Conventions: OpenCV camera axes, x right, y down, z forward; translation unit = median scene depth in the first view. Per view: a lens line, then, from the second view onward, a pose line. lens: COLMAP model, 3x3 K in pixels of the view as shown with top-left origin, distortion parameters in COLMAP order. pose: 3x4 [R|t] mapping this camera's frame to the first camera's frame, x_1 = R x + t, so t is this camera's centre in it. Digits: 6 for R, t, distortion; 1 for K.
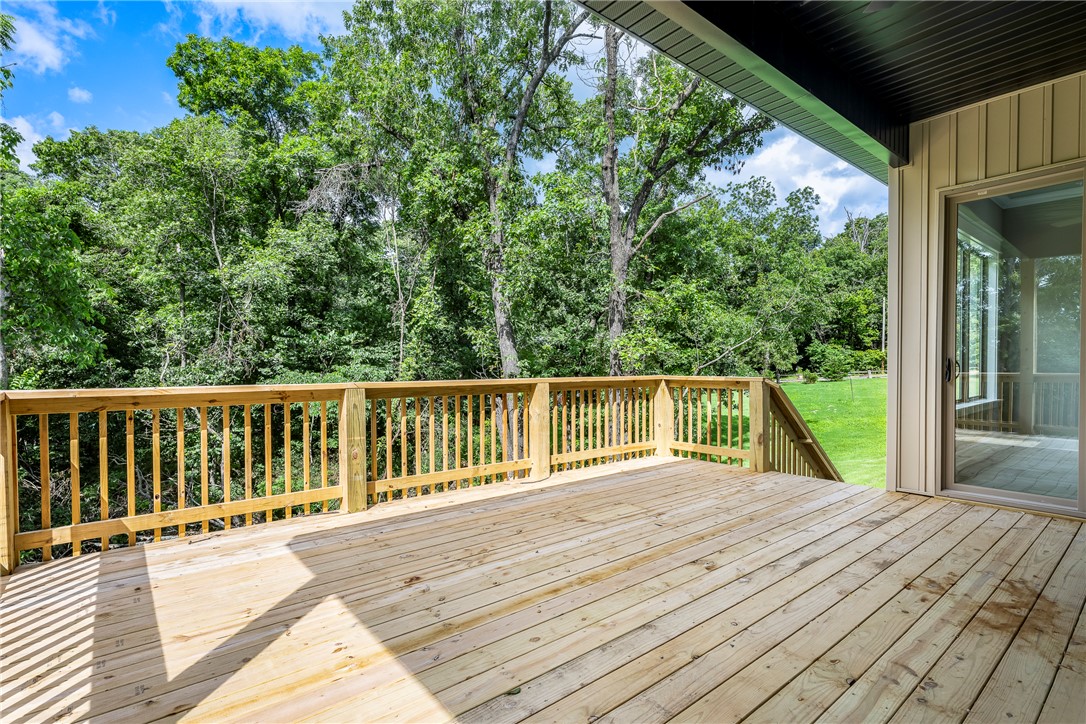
lens RADIAL K [[506.4, 0, 538.8], [0, 506.4, 374.1], [0, 0, 1]] dist [-0.000423, -0.000065]
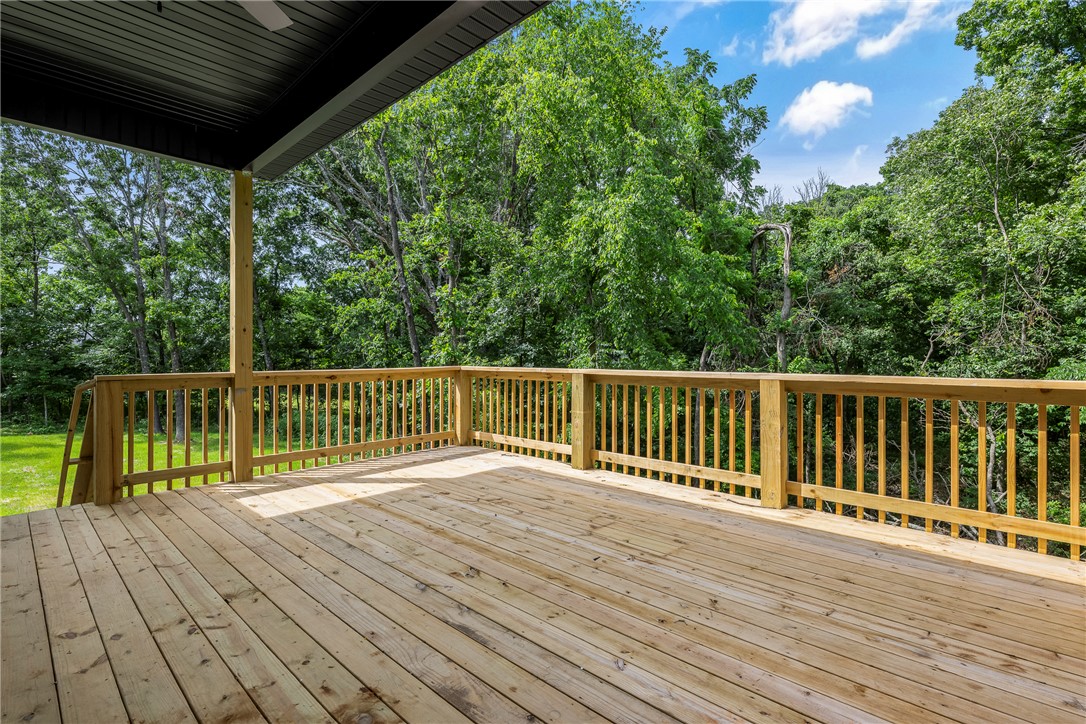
lens RADIAL K [[514.7, 0, 546.5], [0, 514.7, 356.0], [0, 0, 1]] dist [0.000407, -0.000288]
pose [[0.147432, 0.003774, -0.989065, 0.952026], [-0.017695, 0.999843, 0.001177, -0.015995], [0.988914, 0.017328, 0.147475, 0.748204]]
